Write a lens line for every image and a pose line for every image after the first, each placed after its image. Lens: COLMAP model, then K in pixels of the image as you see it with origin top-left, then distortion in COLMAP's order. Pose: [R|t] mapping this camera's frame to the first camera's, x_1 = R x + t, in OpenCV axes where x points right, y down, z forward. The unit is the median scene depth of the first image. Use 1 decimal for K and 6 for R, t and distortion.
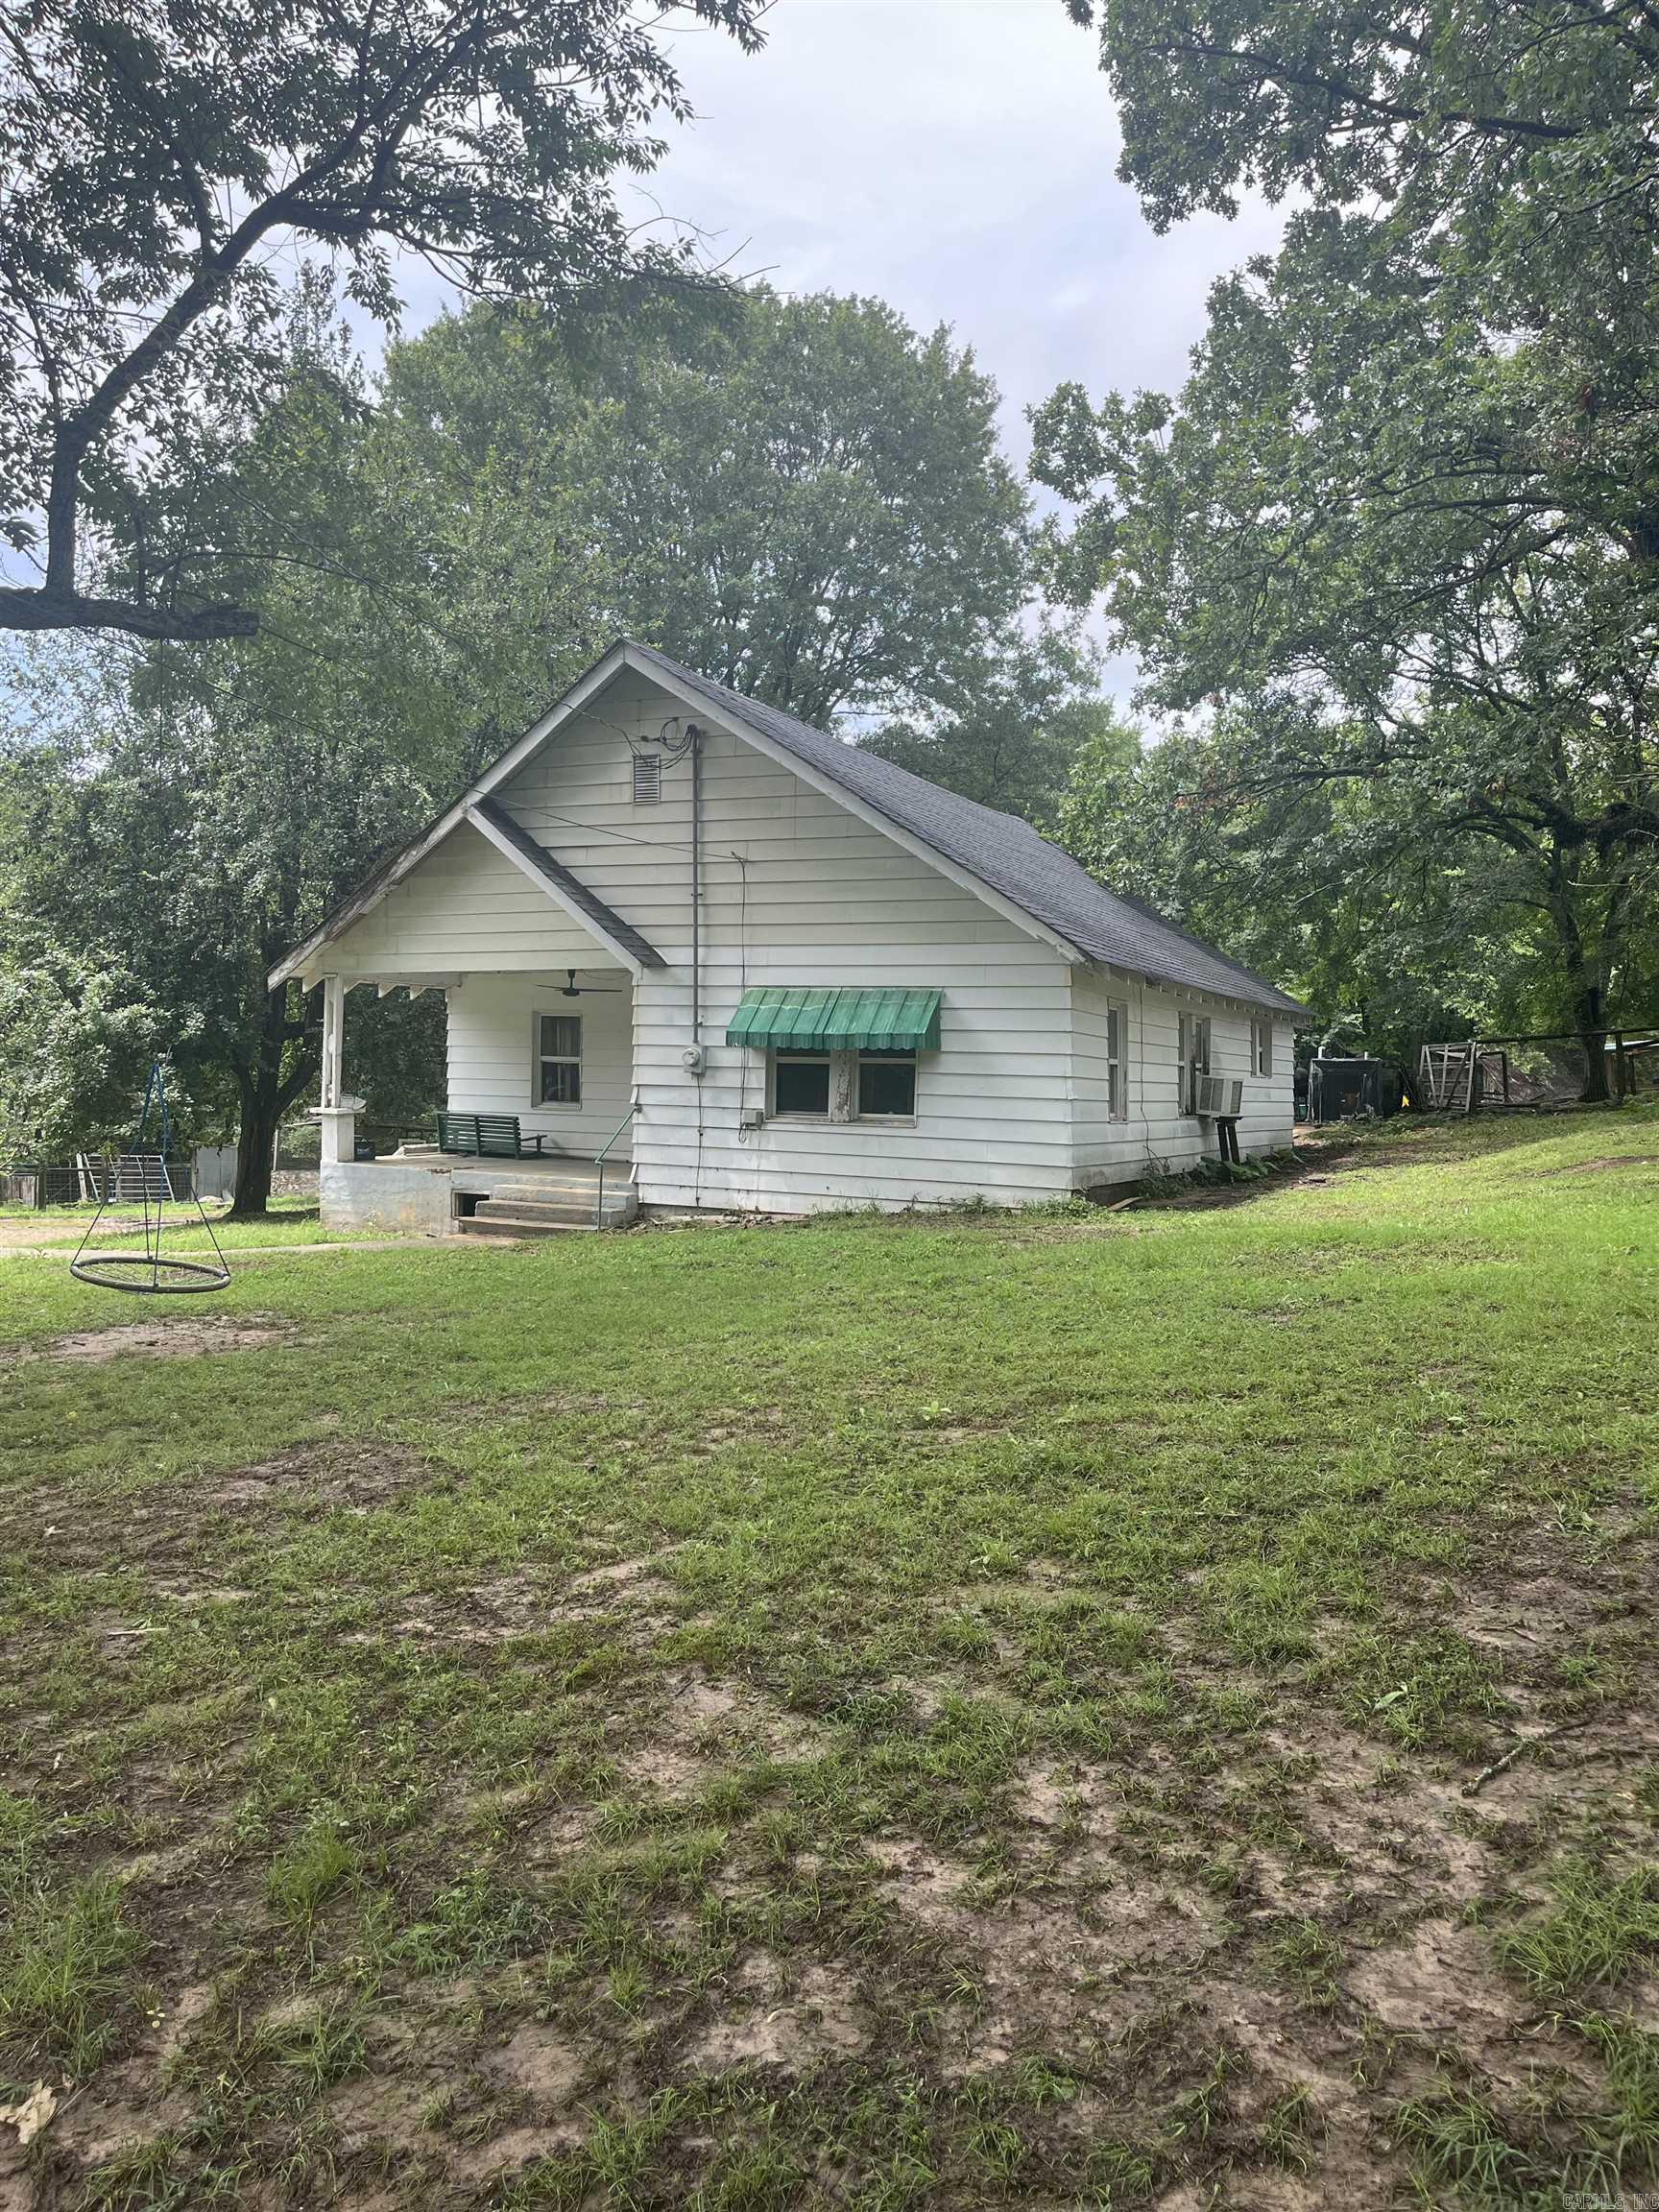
lens RADIAL K [[1687.3, 0, 829.8], [0, 1687.3, 1159.6], [0, 0, 1]] dist [0.077749, -0.086629]
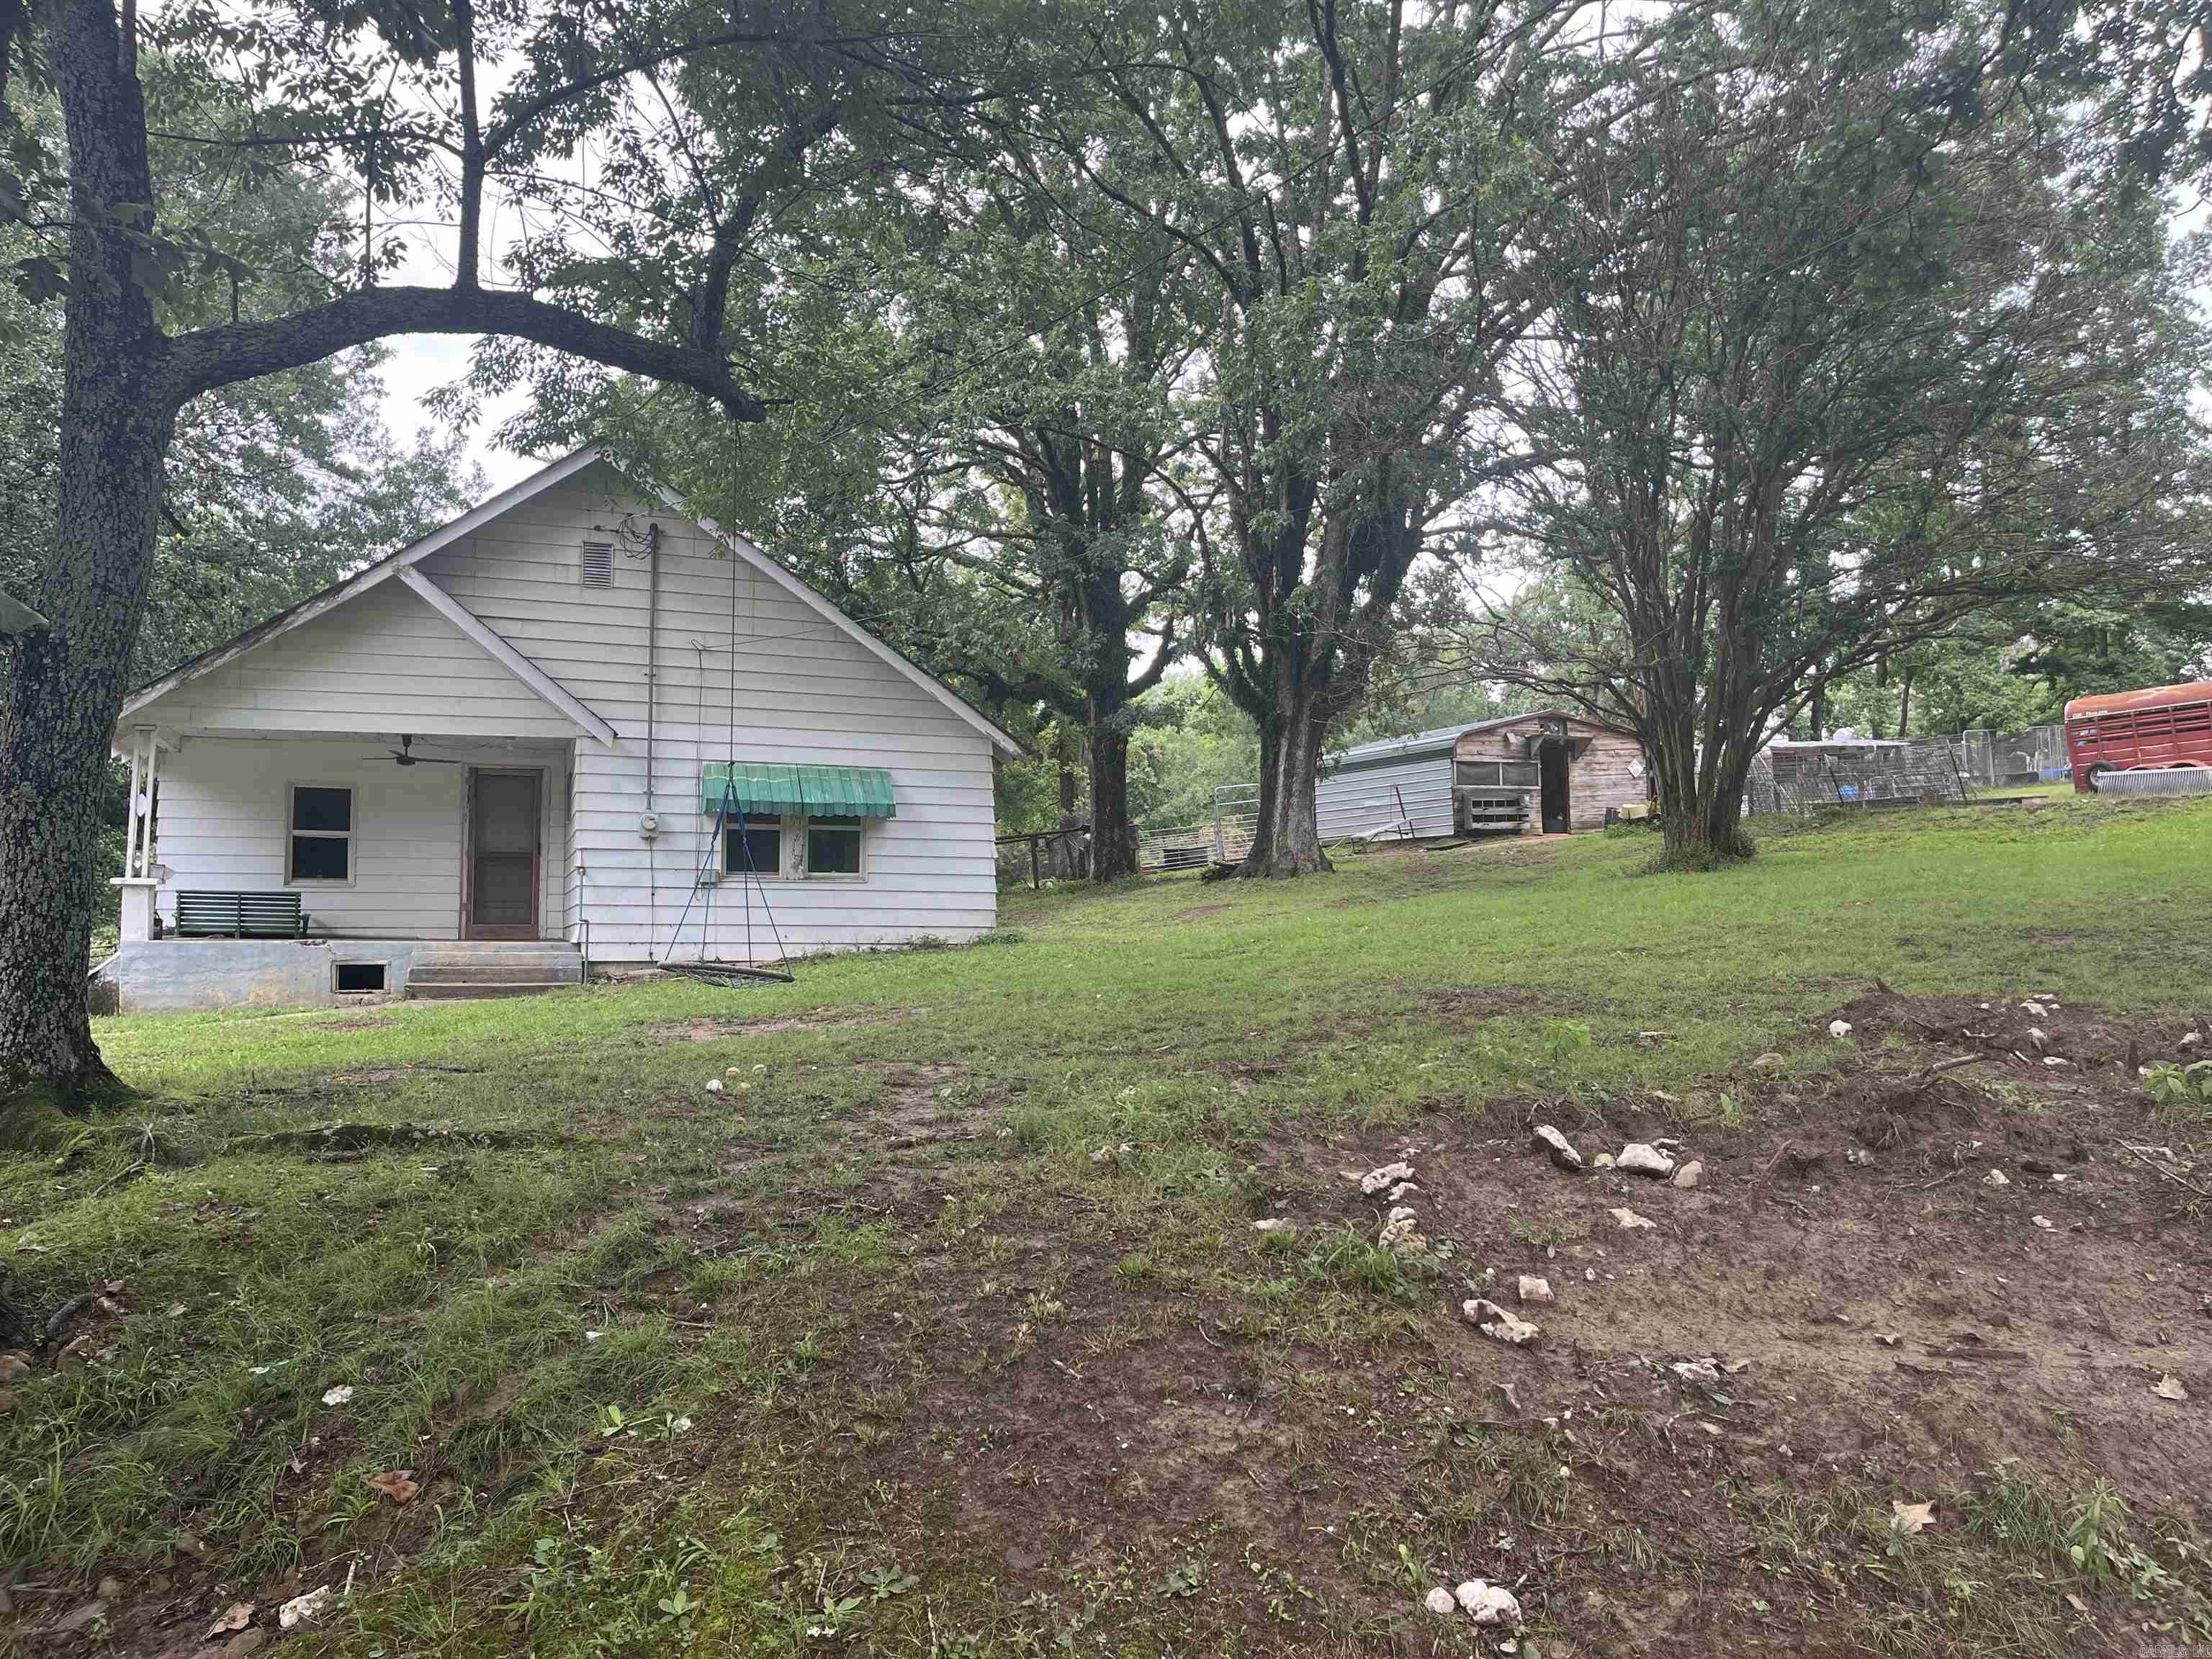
lens RADIAL K [[1687.3, 0, 1087.2], [0, 1687.3, 851.3], [0, 0, 1]] dist [0.077749, -0.086629]
pose [[0.698658, 0.016014, 0.715277, -0.664926], [0.054201, 0.995692, -0.075234, 0.055150], [-0.713400, 0.091332, 0.694780, 0.044445]]
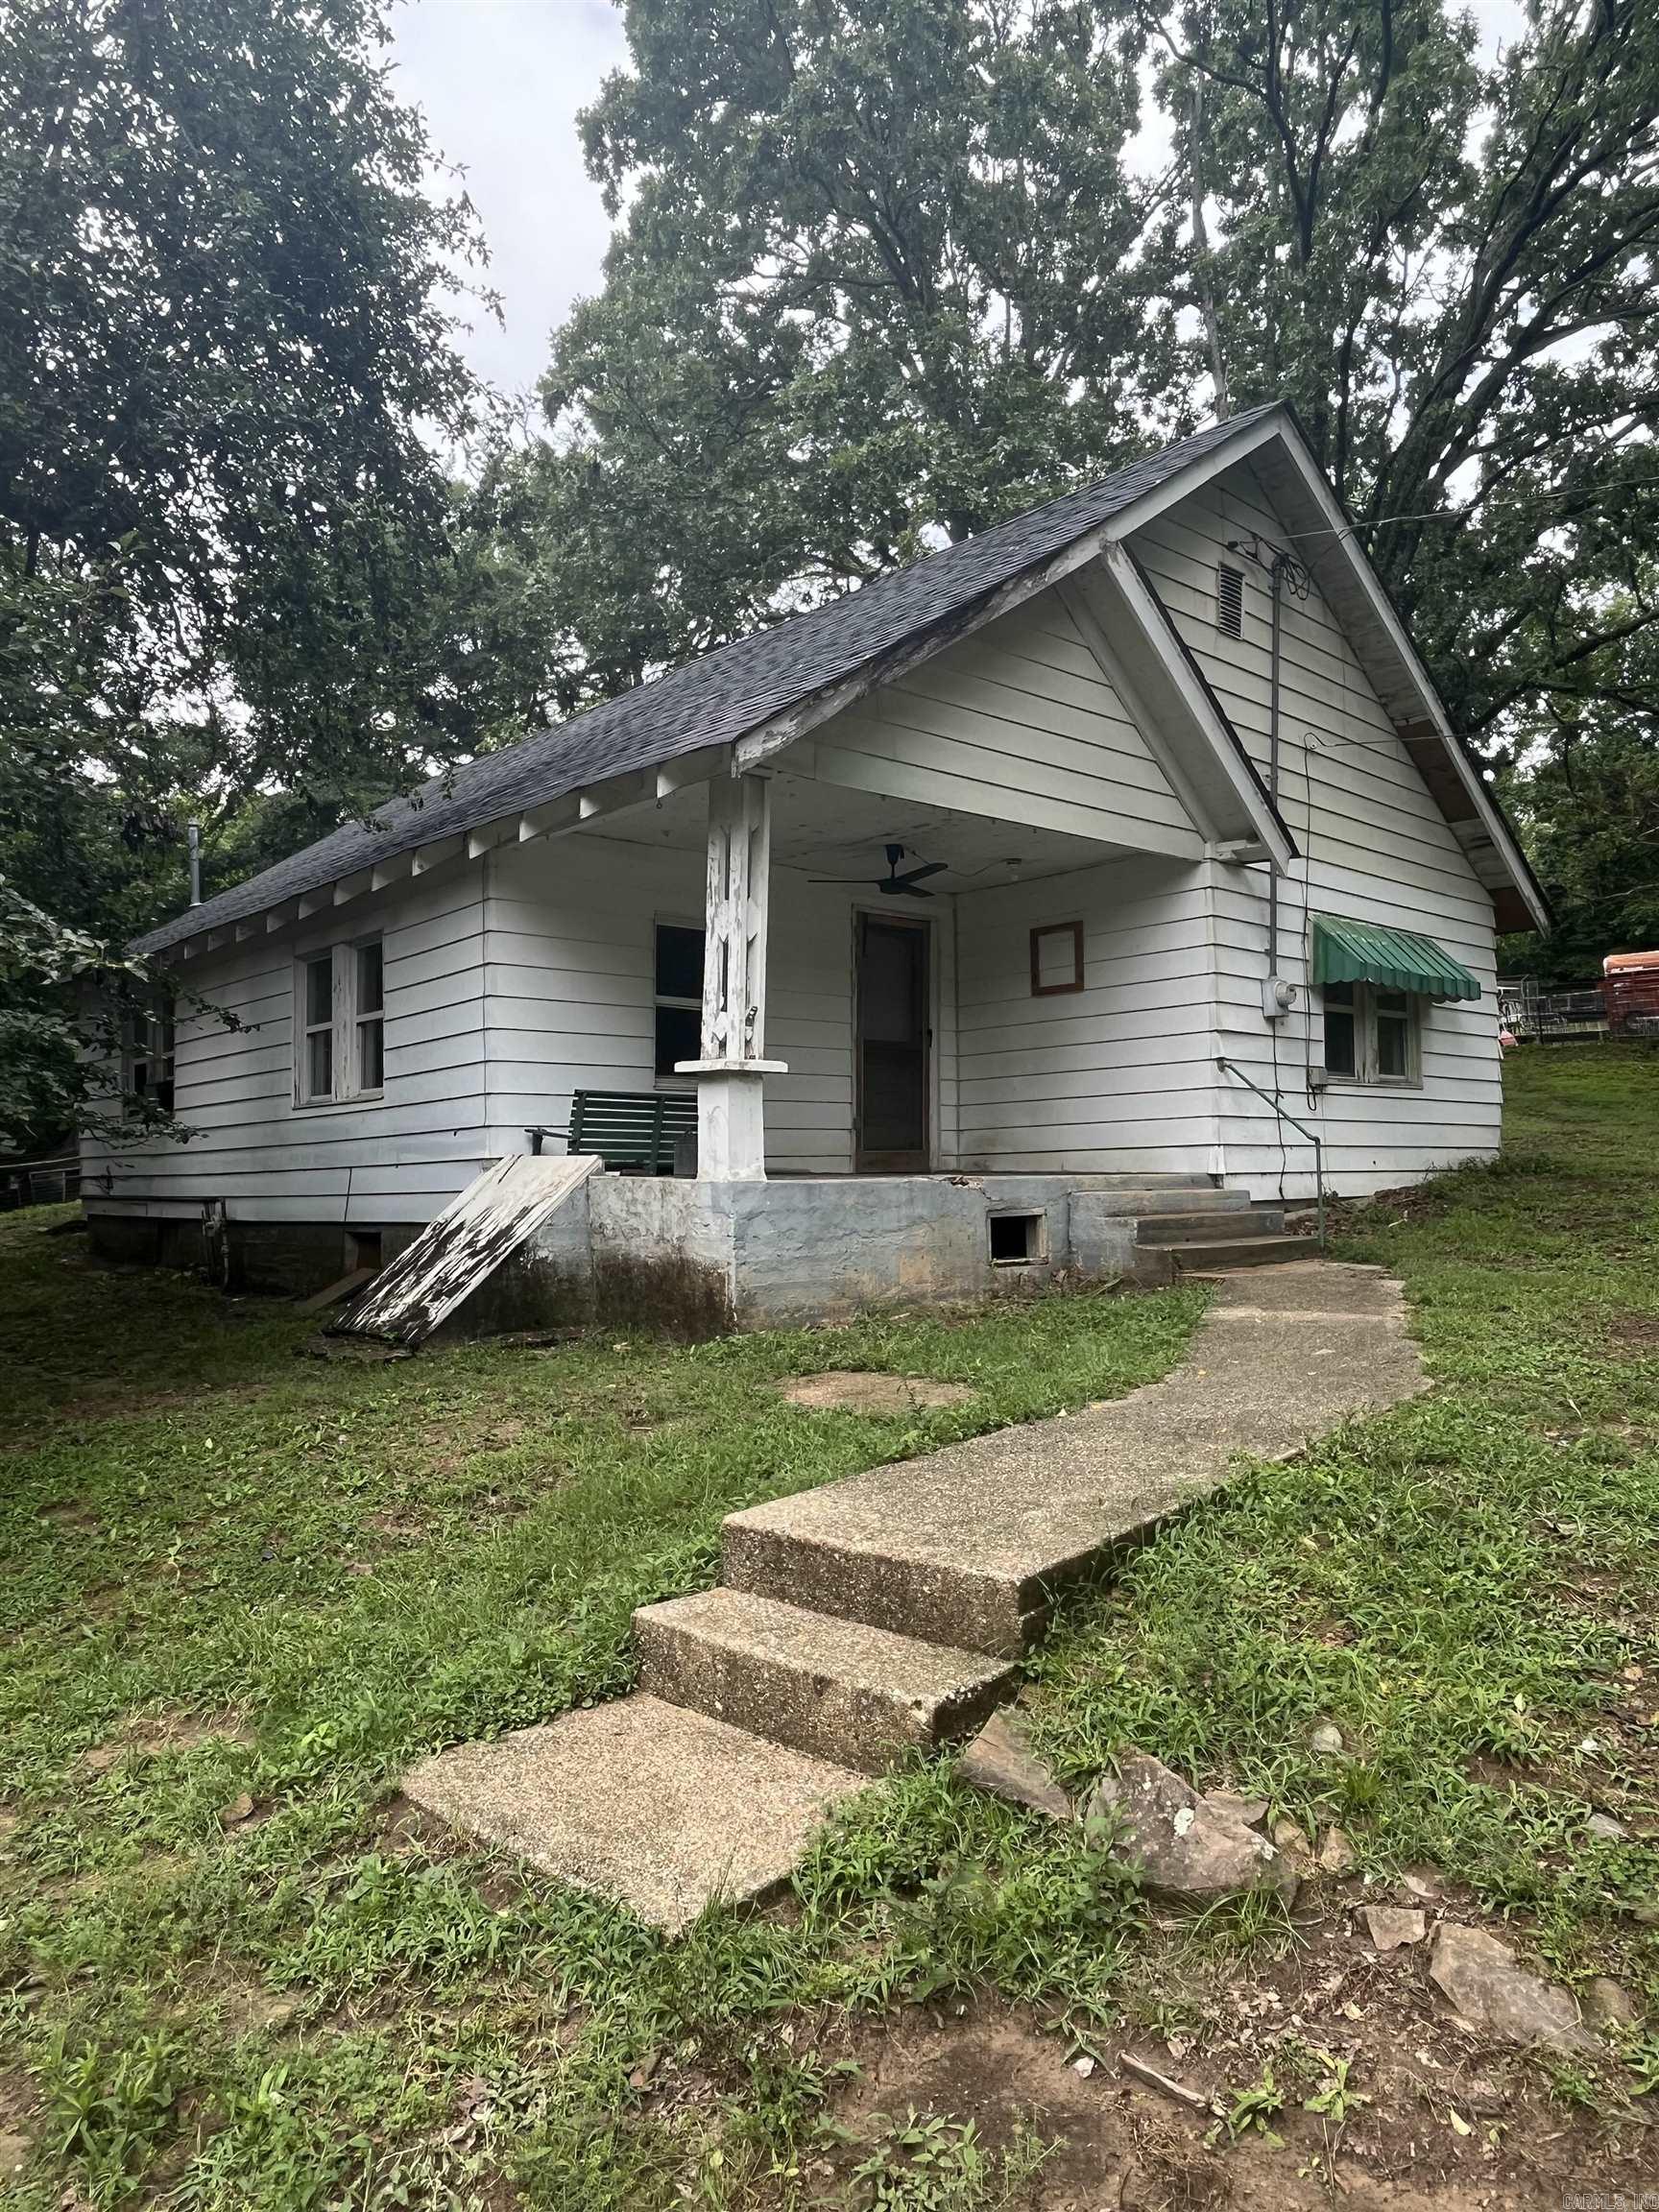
lens RADIAL K [[1418.5, 0, 829.5], [0, 1418.5, 1106.0], [0, 0, 1]] dist [-0.001814, -0.000218]
pose [[0.365623, 0.007360, 0.930734, -0.725120], [0.070767, 0.996854, -0.035683, -0.004561], [-0.928069, 0.078912, 0.363952, 0.961959]]
